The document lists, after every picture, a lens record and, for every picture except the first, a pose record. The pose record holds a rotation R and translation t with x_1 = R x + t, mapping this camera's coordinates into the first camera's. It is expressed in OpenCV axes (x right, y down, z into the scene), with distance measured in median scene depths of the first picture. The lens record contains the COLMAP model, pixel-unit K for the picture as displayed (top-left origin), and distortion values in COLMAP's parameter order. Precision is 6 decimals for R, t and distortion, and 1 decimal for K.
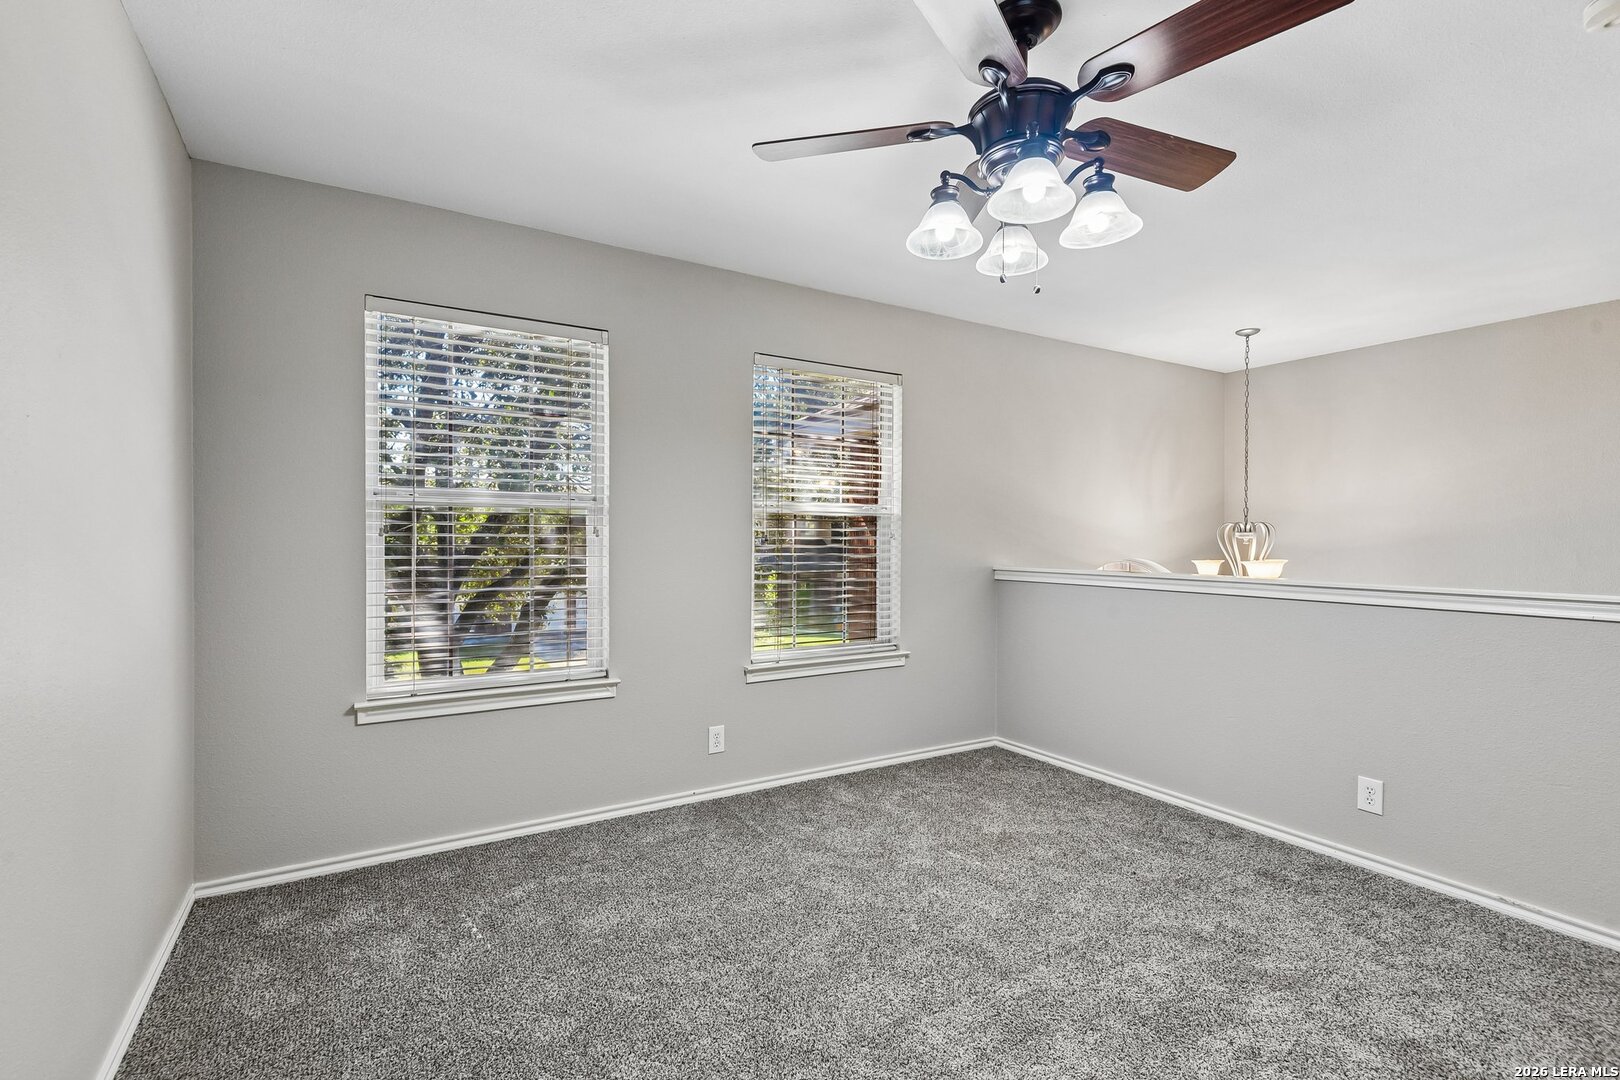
lens RADIAL K [[744.3, 0, 800.4], [0, 744.3, 540.2], [0, 0, 1]] dist [0.003247, -0.001815]
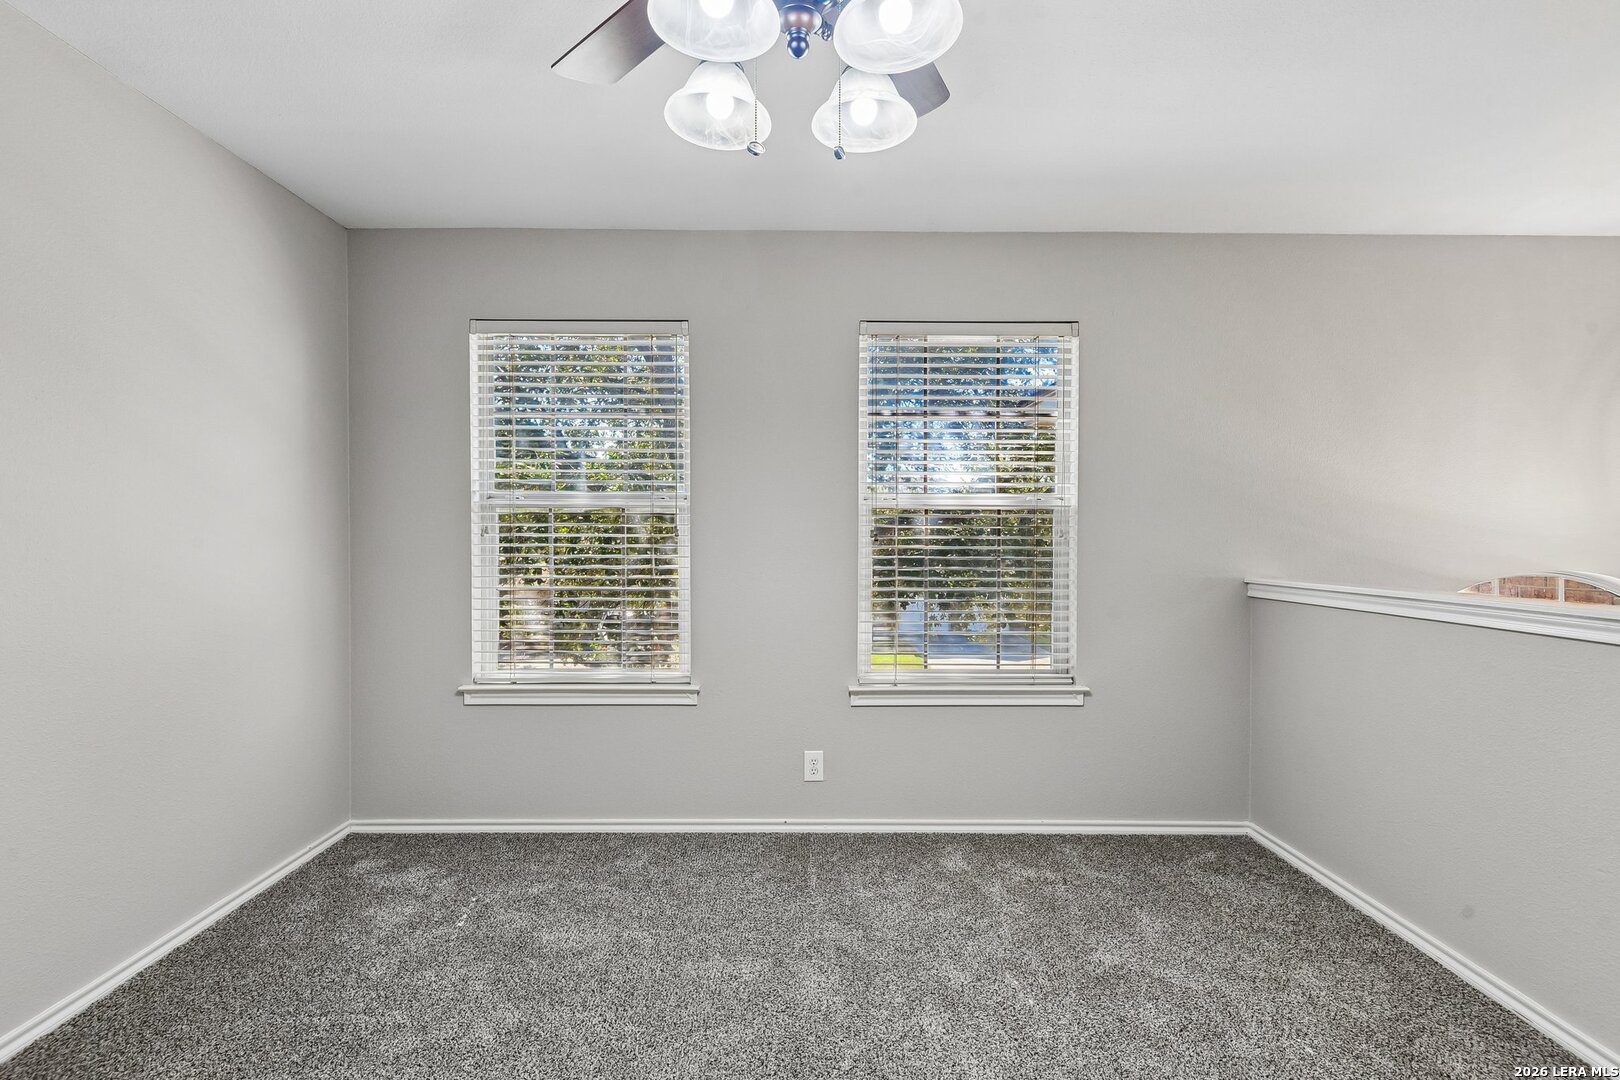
lens RADIAL K [[760.9, 0, 804.6], [0, 760.9, 536.6], [0, 0, 1]] dist [0.003234, -0.004737]
pose [[0.859802, -0.000009, -0.510627, 0.338294], [-0.000895, 0.999998, -0.001525, -0.002632], [0.510626, 0.001768, 0.859801, 0.219087]]
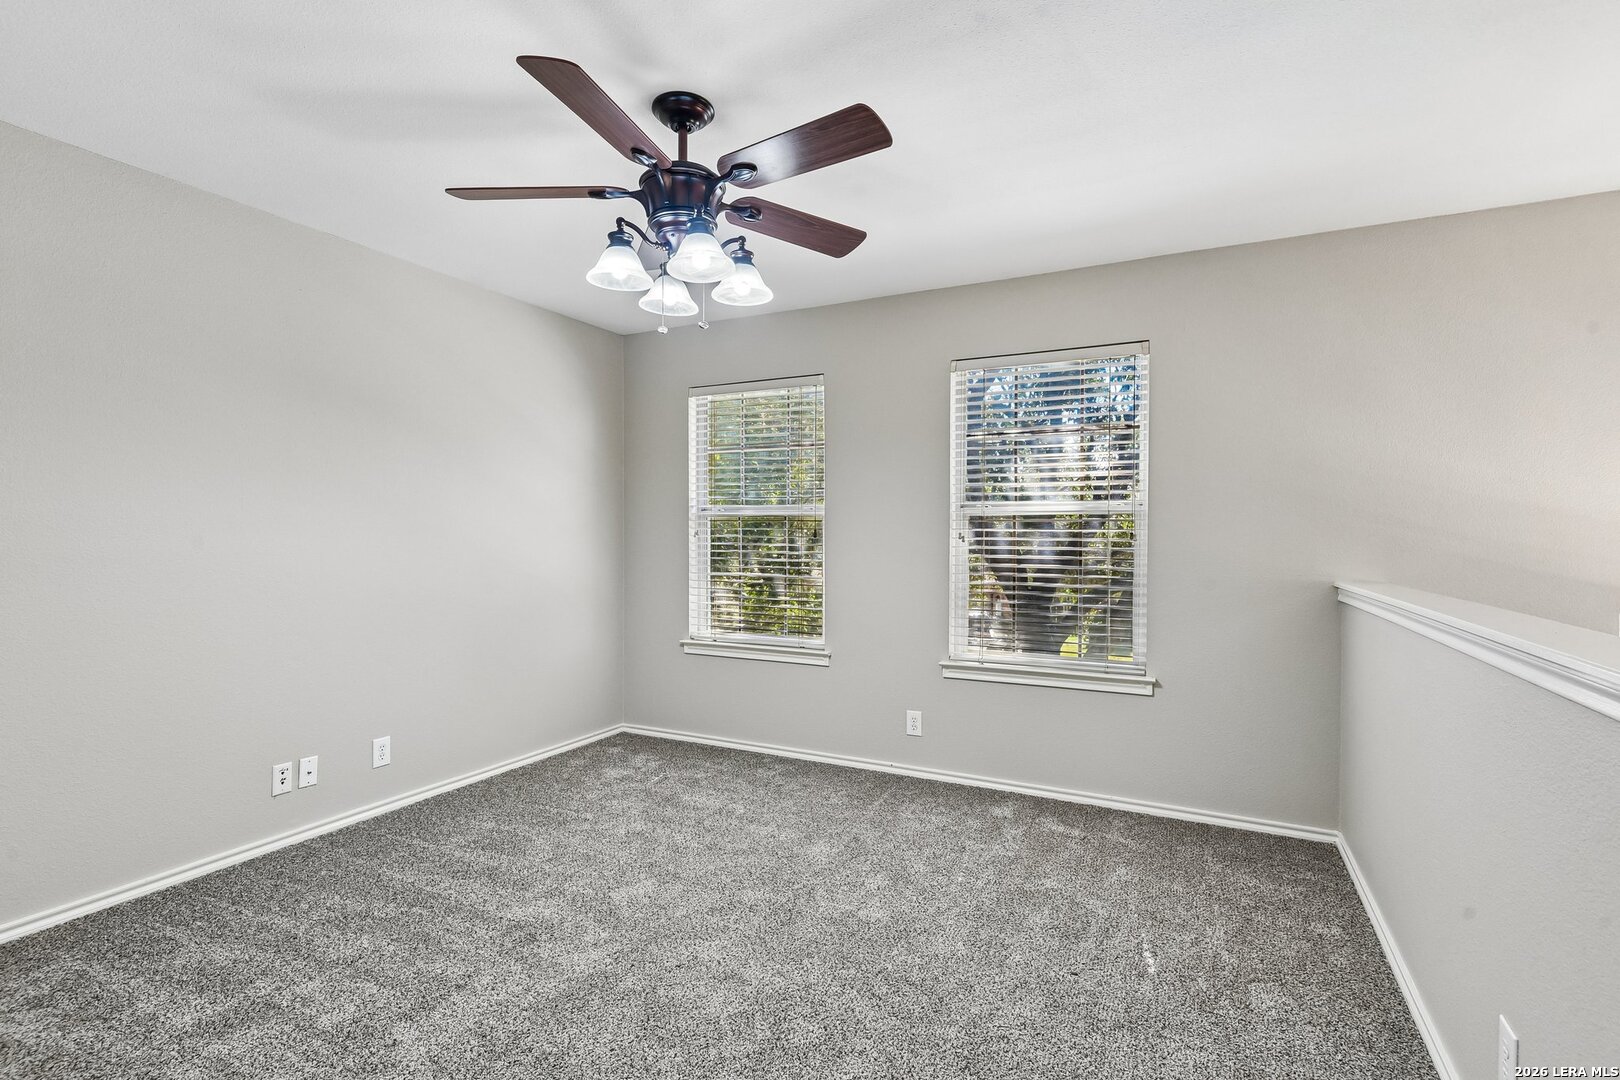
lens RADIAL K [[760.9, 0, 803.5], [0, 760.9, 541.8], [0, 0, 1]] dist [0.003234, -0.004737]
pose [[0.526496, 0.003237, -0.850171, 0.751009], [-0.007870, 0.999968, -0.001067, 0.003880], [0.850141, 0.007252, 0.526505, 0.271777]]
